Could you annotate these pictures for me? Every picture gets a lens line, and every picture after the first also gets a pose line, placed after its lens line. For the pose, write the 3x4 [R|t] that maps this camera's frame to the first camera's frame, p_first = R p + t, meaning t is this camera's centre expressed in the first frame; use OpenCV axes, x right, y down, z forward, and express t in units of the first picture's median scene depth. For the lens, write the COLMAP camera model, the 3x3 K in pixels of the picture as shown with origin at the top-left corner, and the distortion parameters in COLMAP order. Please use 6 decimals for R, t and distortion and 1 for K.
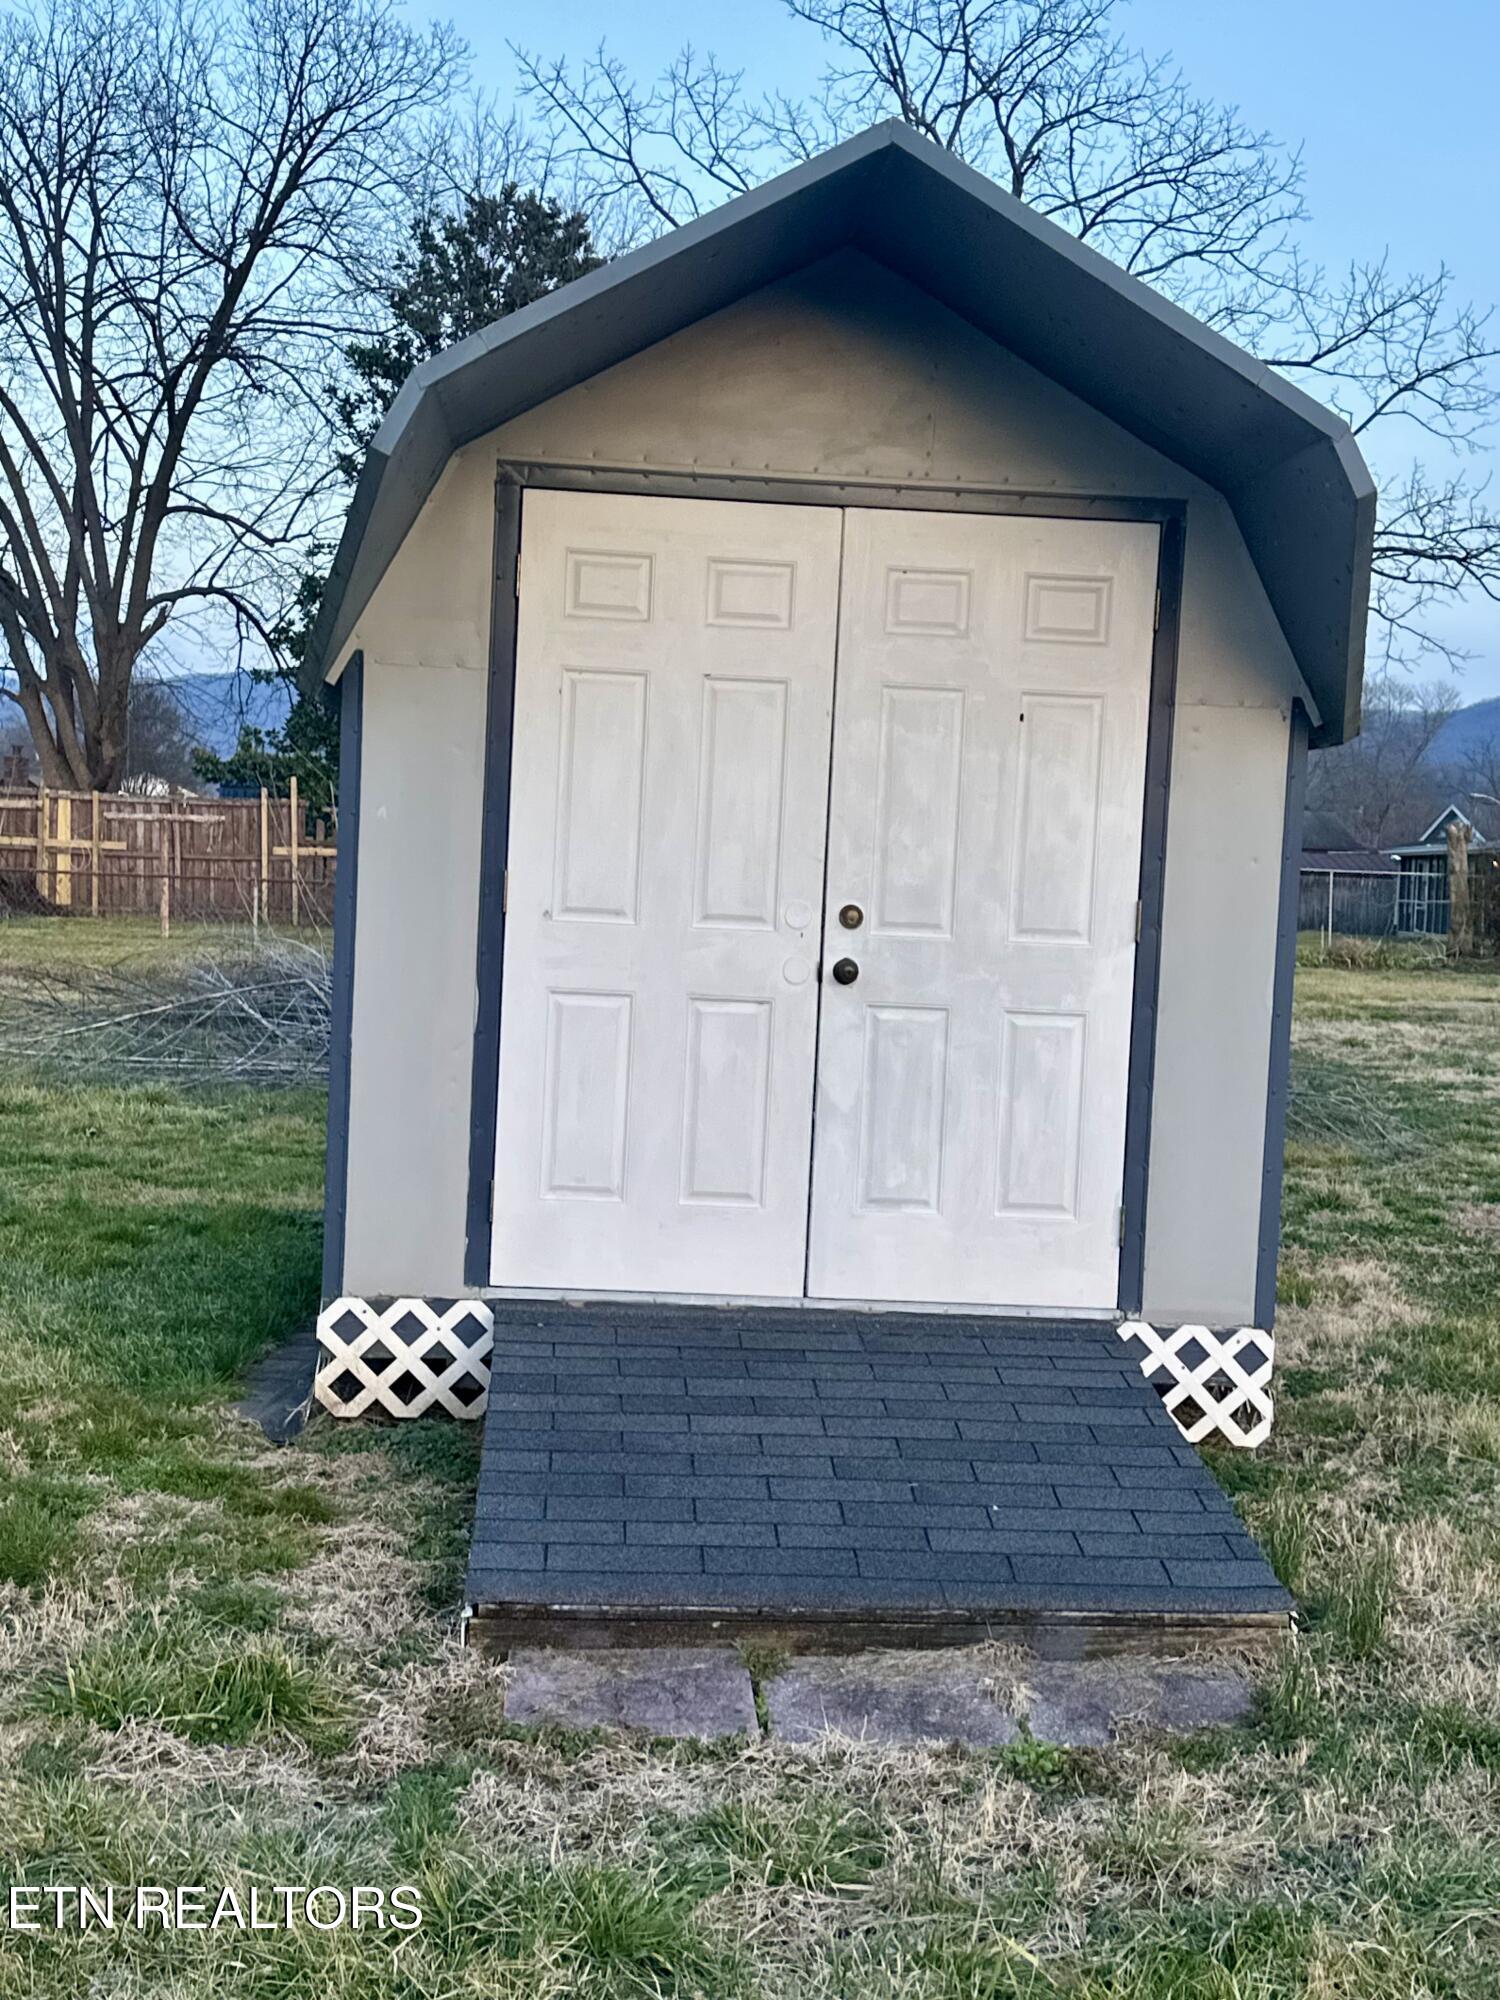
lens RADIAL K [[2562.4, 0, 750.0], [0, 2562.4, 1000.0], [0, 0, 1]] dist [0.006852, 0.012861]
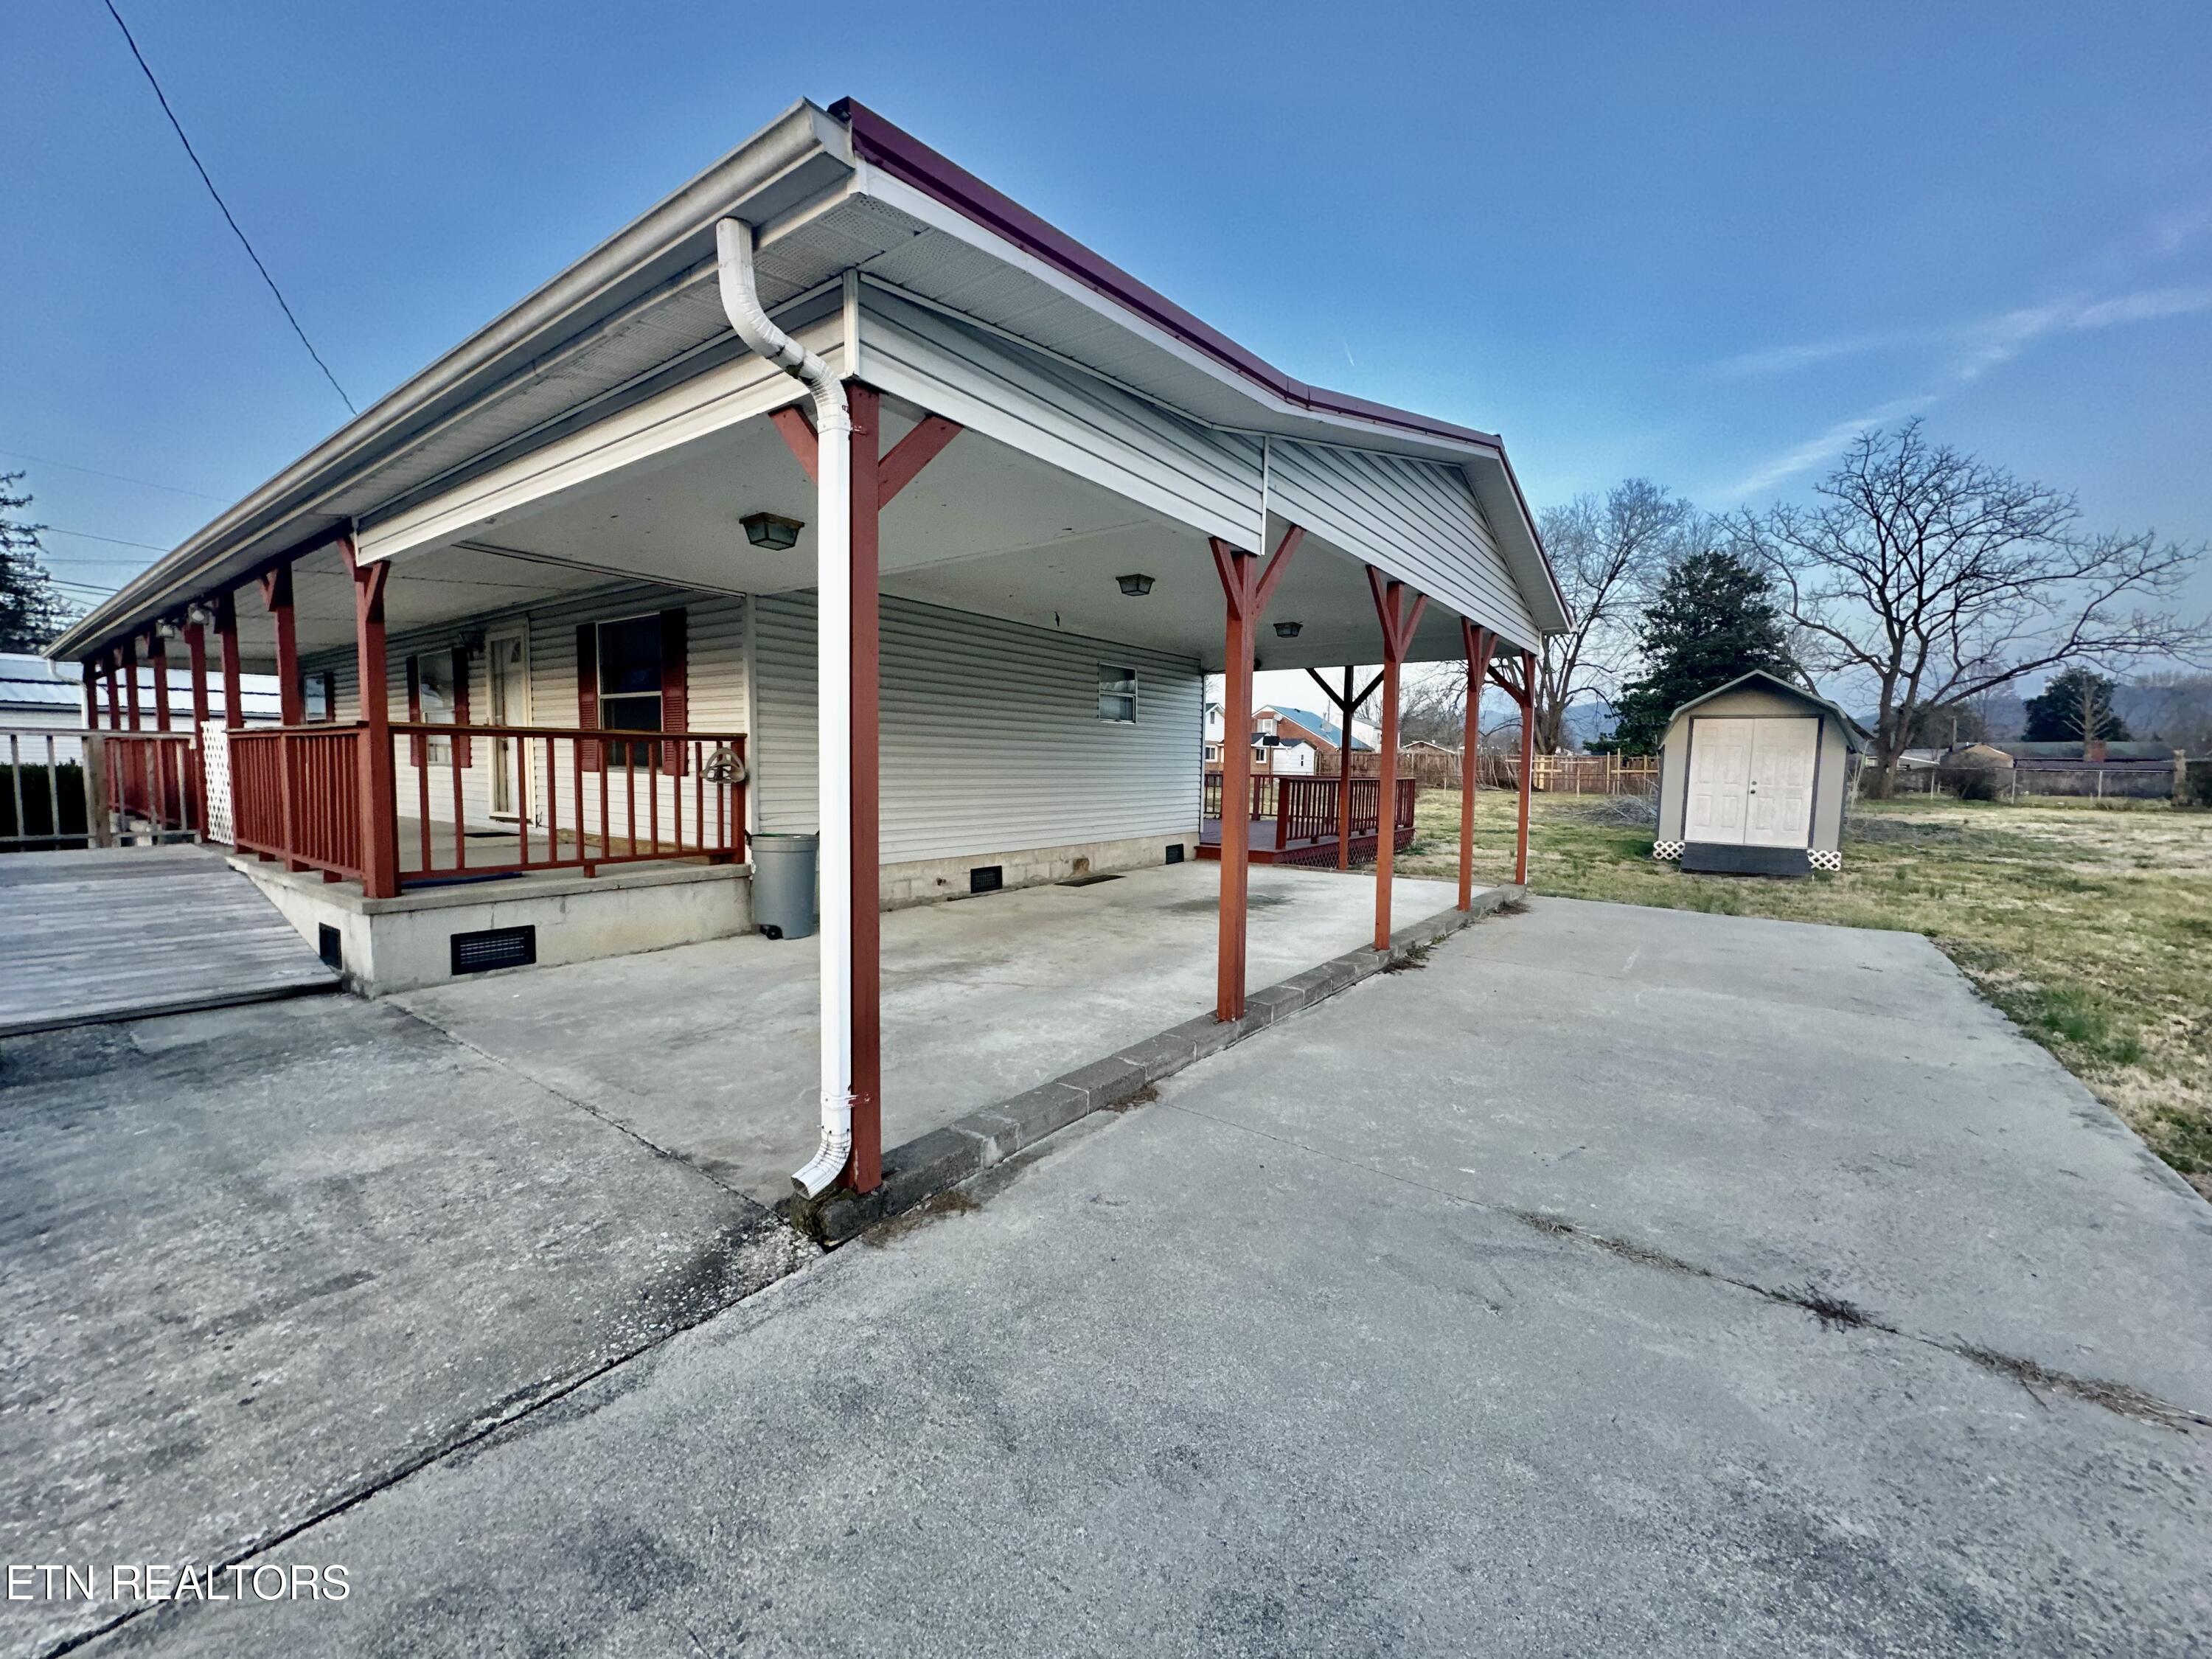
lens RADIAL K [[871.2, 0, 1106.0], [0, 871.2, 829.5], [0, 0, 1]] dist [-0.002003, -0.000158]
pose [[0.767609, 0.021373, -0.640562, 0.026610], [-0.017474, 0.999770, 0.012418, 0.011646], [0.640680, 0.001661, 0.767806, -0.235906]]
